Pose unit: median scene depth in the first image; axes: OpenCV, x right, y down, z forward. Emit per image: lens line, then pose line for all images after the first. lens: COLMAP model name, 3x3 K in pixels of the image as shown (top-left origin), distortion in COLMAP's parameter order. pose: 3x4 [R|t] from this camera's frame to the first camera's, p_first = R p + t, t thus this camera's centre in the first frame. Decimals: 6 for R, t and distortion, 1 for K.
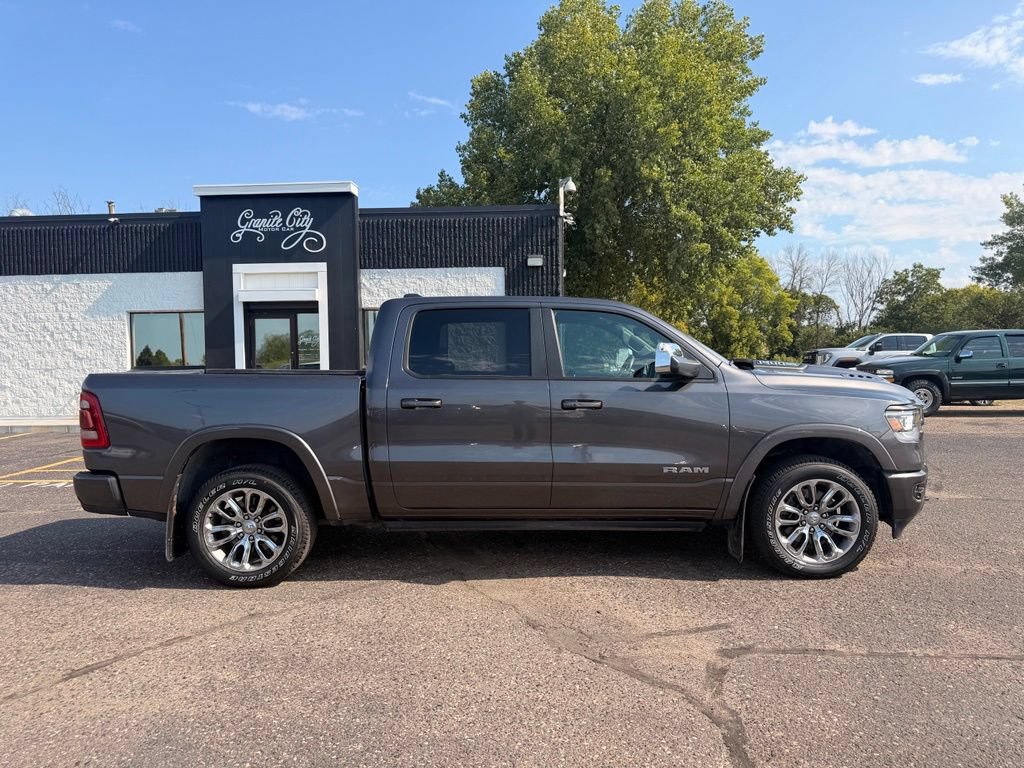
lens RADIAL K [[751.9, 0, 507.0], [0, 751.9, 388.1], [0, 0, 1]] dist [0.017380, -0.026900]
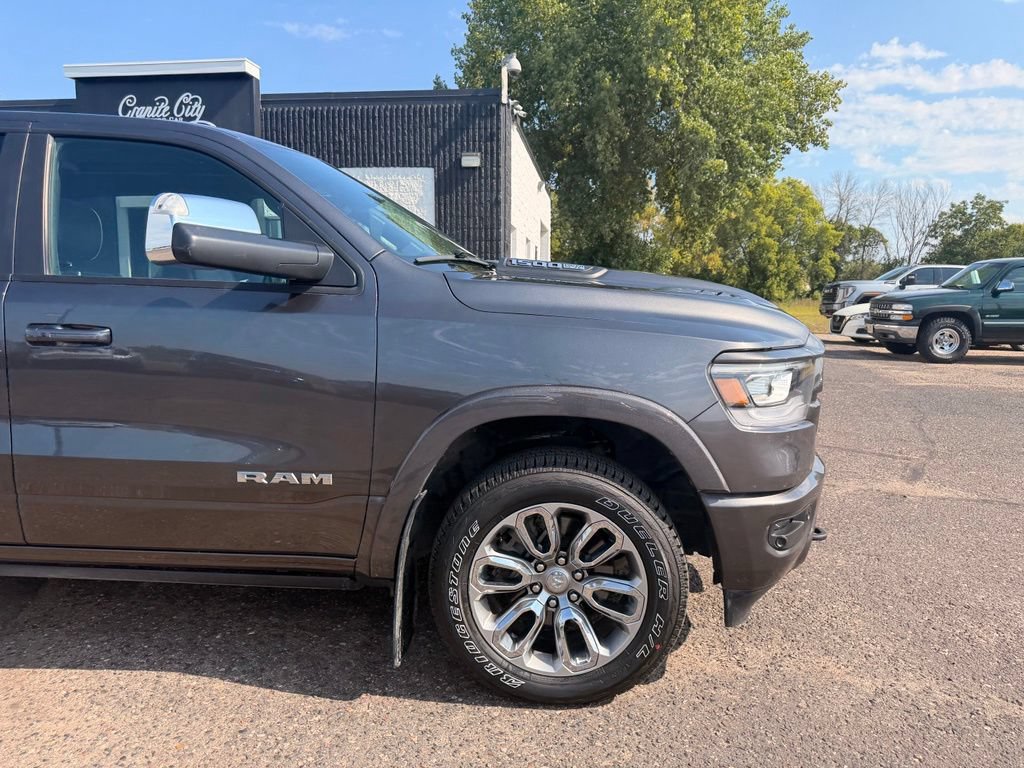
lens RADIAL K [[751.9, 0, 507.8], [0, 751.9, 379.1], [0, 0, 1]] dist [0.017380, -0.026900]
pose [[0.998293, 0.025616, -0.052478, 0.080082], [-0.021503, 0.996762, 0.077484, 0.001935], [0.054293, -0.076223, 0.995612, 0.107552]]
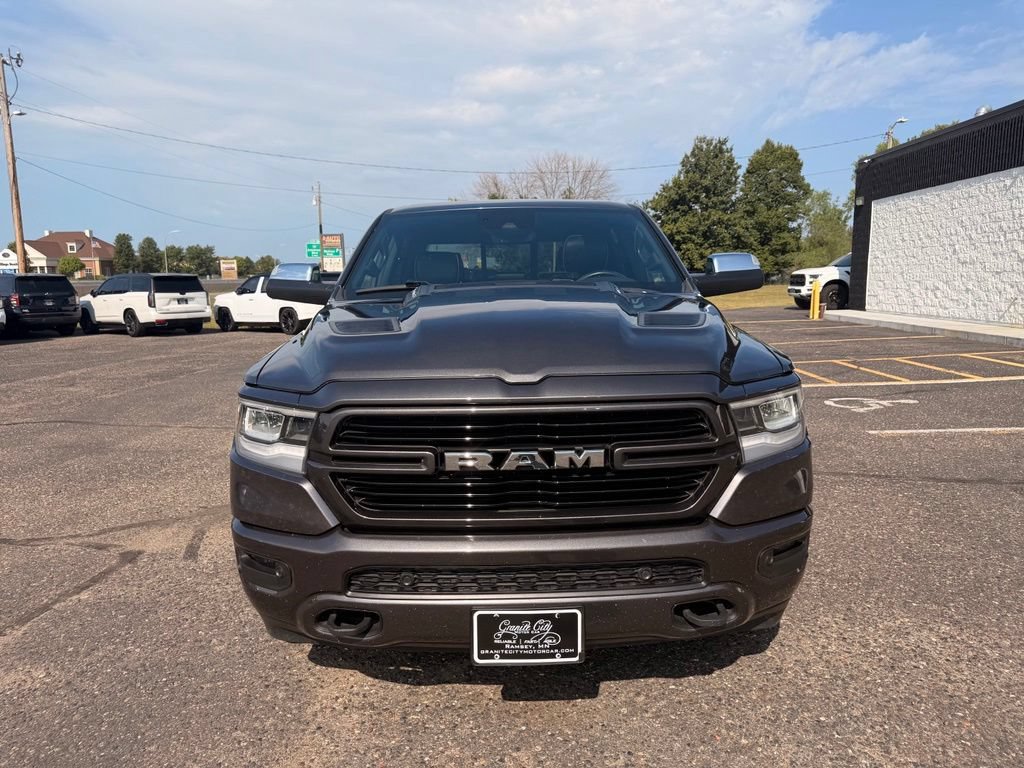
lens RADIAL K [[751.9, 0, 525.5], [0, 751.9, 377.1], [0, 0, 1]] dist [0.017380, -0.026900]
pose [[-0.001549, 0.142413, -0.989806, 1.093903], [-0.016554, 0.989668, 0.142419, -0.059784], [0.999862, 0.016606, 0.000824, 1.271610]]
